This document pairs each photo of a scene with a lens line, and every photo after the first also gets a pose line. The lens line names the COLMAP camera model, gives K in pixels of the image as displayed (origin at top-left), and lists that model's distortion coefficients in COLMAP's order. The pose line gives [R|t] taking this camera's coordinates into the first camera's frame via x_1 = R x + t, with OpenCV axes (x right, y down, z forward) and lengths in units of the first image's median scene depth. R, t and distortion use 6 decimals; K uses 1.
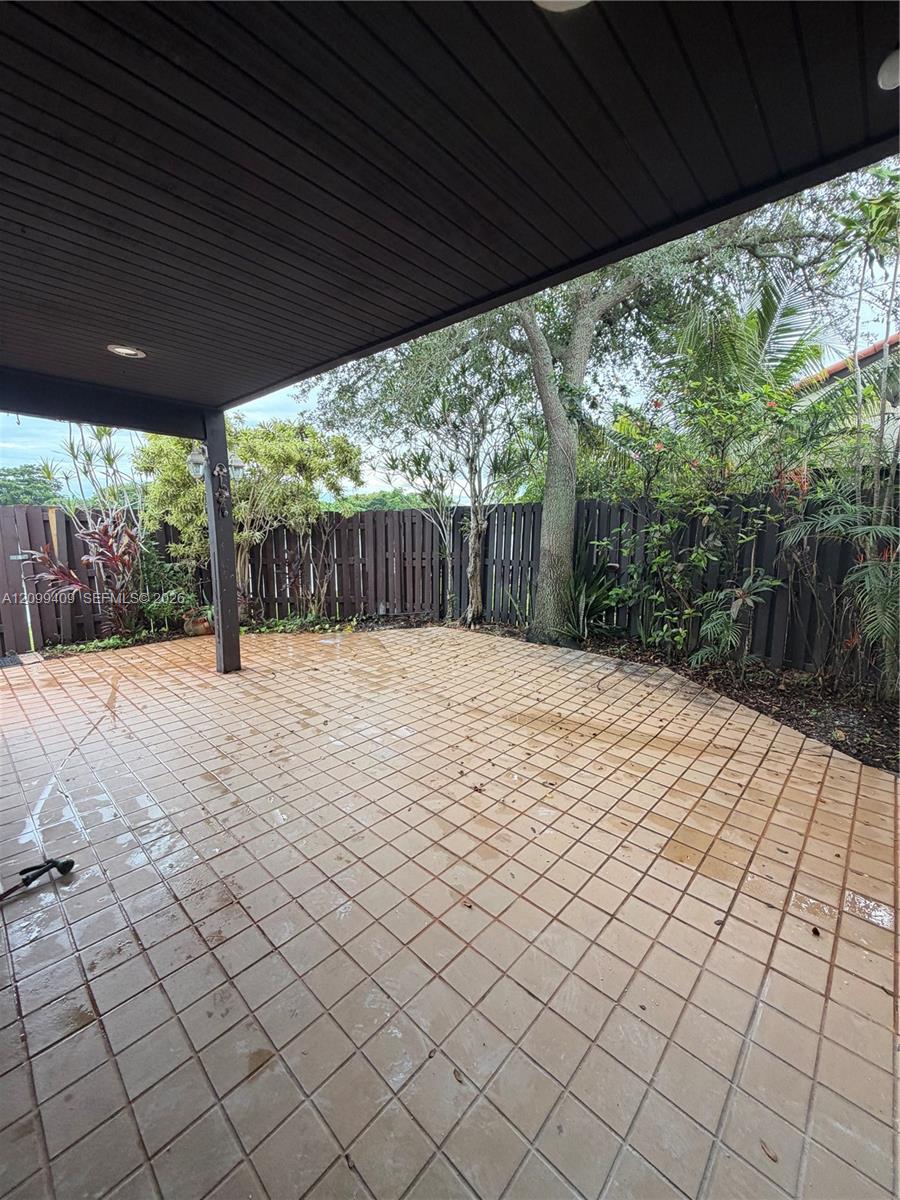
lens RADIAL K [[477.6, 0, 451.2], [0, 477.6, 597.1], [0, 0, 1]] dist [-0.000772, -0.000113]
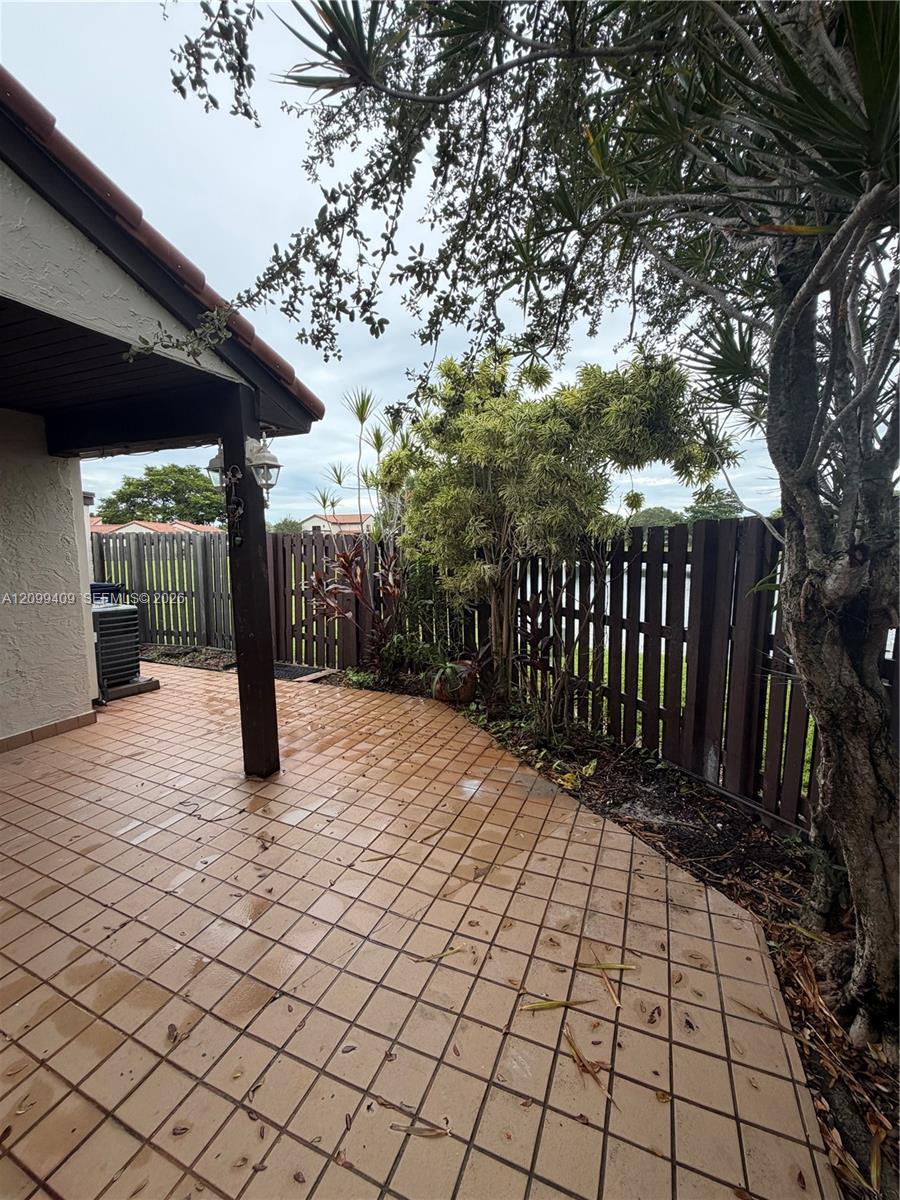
lens RADIAL K [[477.6, 0, 451.2], [0, 477.6, 597.1], [0, 0, 1]] dist [-0.000772, -0.000113]
pose [[0.326524, 0.102122, -0.939656, 0.264288], [-0.135978, 0.988880, 0.060221, -0.191065], [0.935357, 0.108109, 0.336779, 1.133675]]
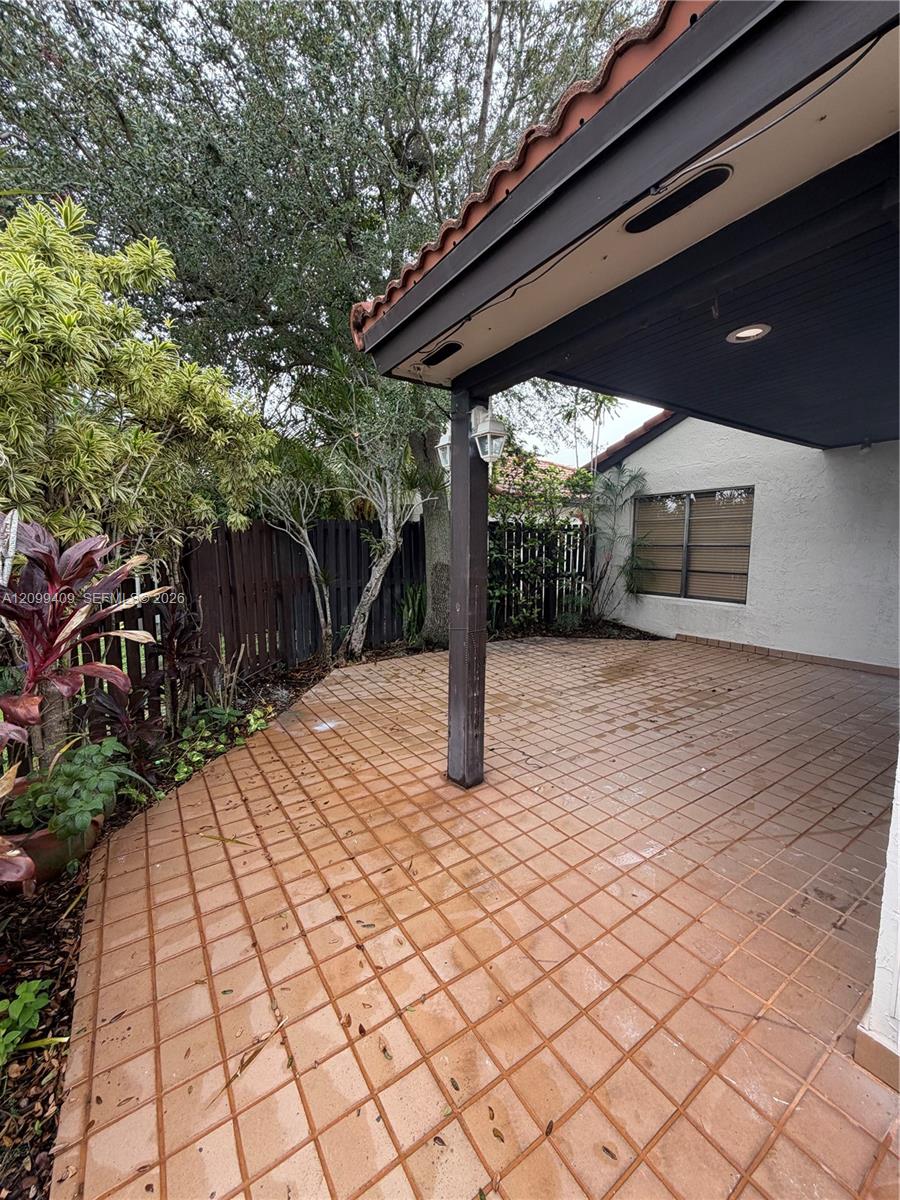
lens RADIAL K [[477.6, 0, 451.2], [0, 477.6, 597.1], [0, 0, 1]] dist [-0.000772, -0.000113]
pose [[0.236812, -0.110830, 0.965213, -1.172454], [0.149713, 0.985769, 0.076458, -0.142378], [-0.959951, 0.126399, 0.250034, 0.950740]]
